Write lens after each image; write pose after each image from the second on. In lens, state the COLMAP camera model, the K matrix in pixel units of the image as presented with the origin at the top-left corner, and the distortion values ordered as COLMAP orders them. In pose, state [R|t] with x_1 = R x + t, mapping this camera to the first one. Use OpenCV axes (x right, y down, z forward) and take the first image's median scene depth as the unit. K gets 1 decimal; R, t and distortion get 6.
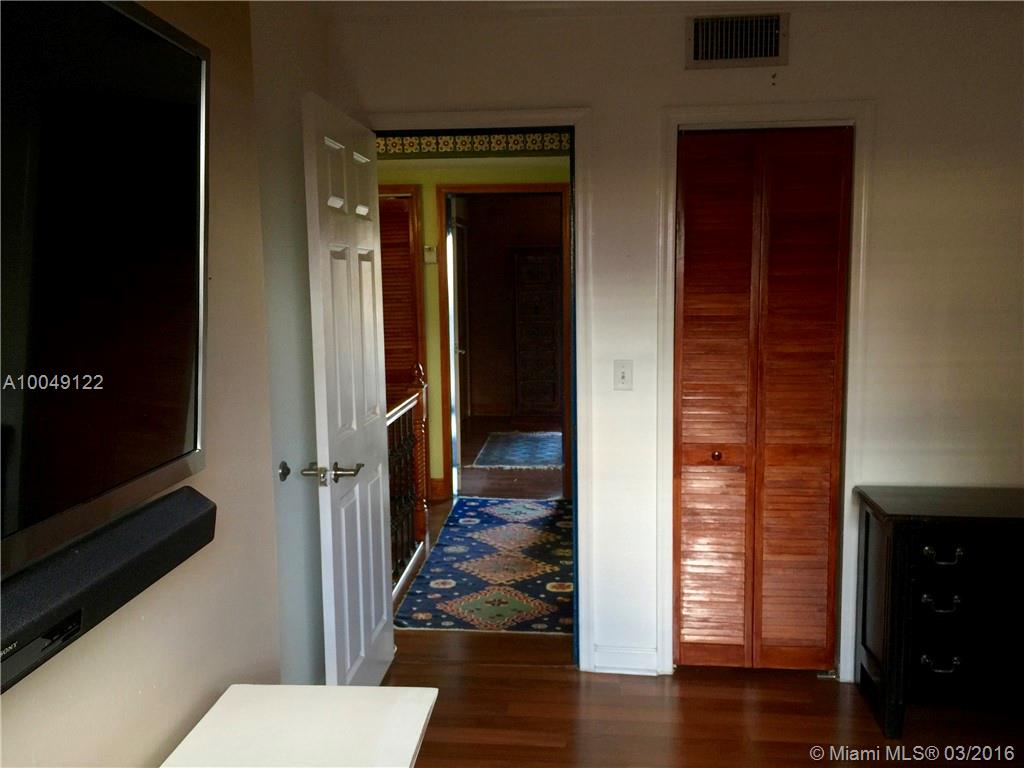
lens RADIAL K [[876.3, 0, 509.4], [0, 876.3, 375.1], [0, 0, 1]] dist [0.089791, -0.111289]
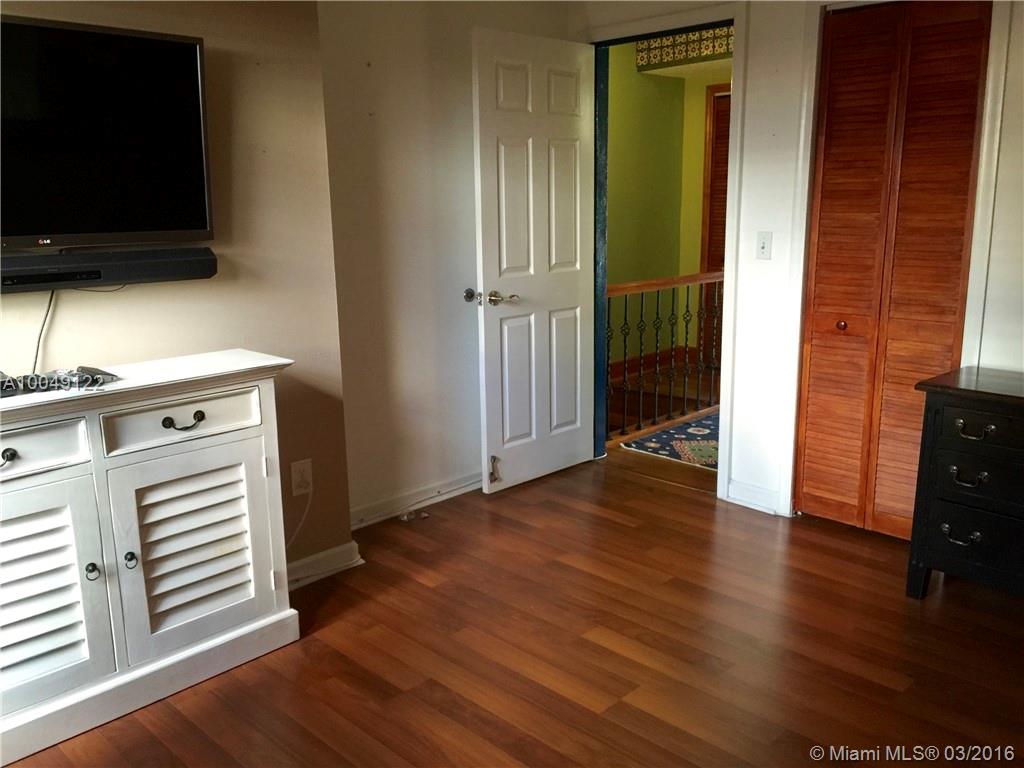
lens RADIAL K [[876.3, 0, 509.4], [0, 876.3, 375.1], [0, 0, 1]] dist [0.089791, -0.111289]
pose [[0.769343, 0.130262, -0.625414, 0.597506], [-0.066288, 0.989984, 0.124653, 0.044071], [0.635387, -0.054443, 0.770272, -0.079383]]
